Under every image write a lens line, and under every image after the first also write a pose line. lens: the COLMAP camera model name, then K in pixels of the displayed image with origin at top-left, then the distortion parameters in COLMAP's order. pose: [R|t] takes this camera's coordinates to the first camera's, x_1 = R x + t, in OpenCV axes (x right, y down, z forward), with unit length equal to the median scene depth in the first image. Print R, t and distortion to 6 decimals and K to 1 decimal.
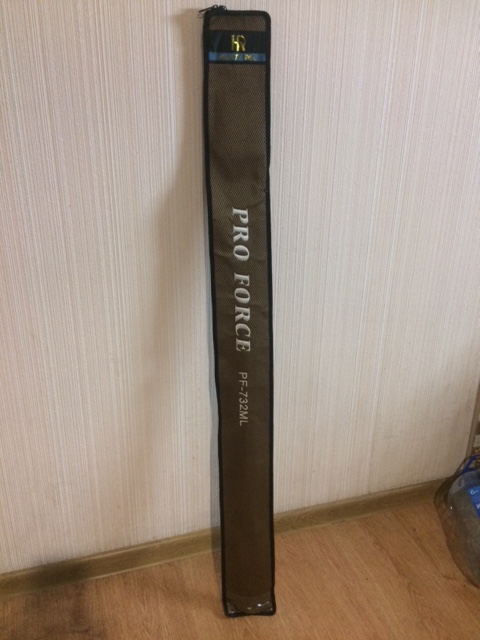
lens RADIAL K [[555.0, 0, 240.3], [0, 555.0, 320.1], [0, 0, 1]] dist [0.038490, -0.054944]
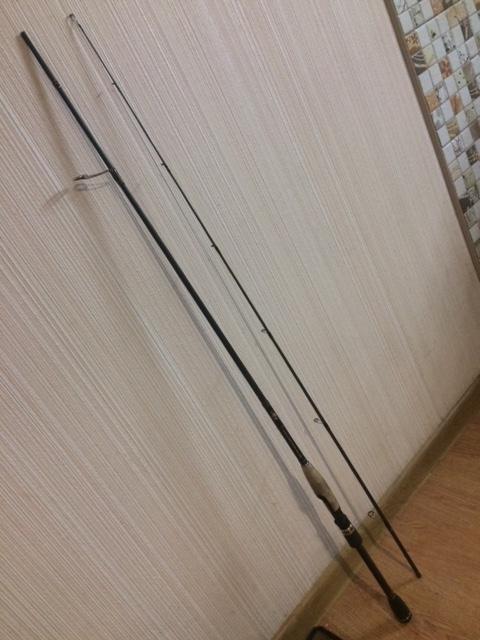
lens RADIAL K [[555.0, 0, 239.4], [0, 555.0, 320.7], [0, 0, 1]] dist [0.038490, -0.054944]
pose [[0.820366, -0.544424, 0.174933, -0.118722], [0.550169, 0.834856, 0.018154, -0.018816], [-0.155928, 0.081350, 0.984413, 0.176969]]
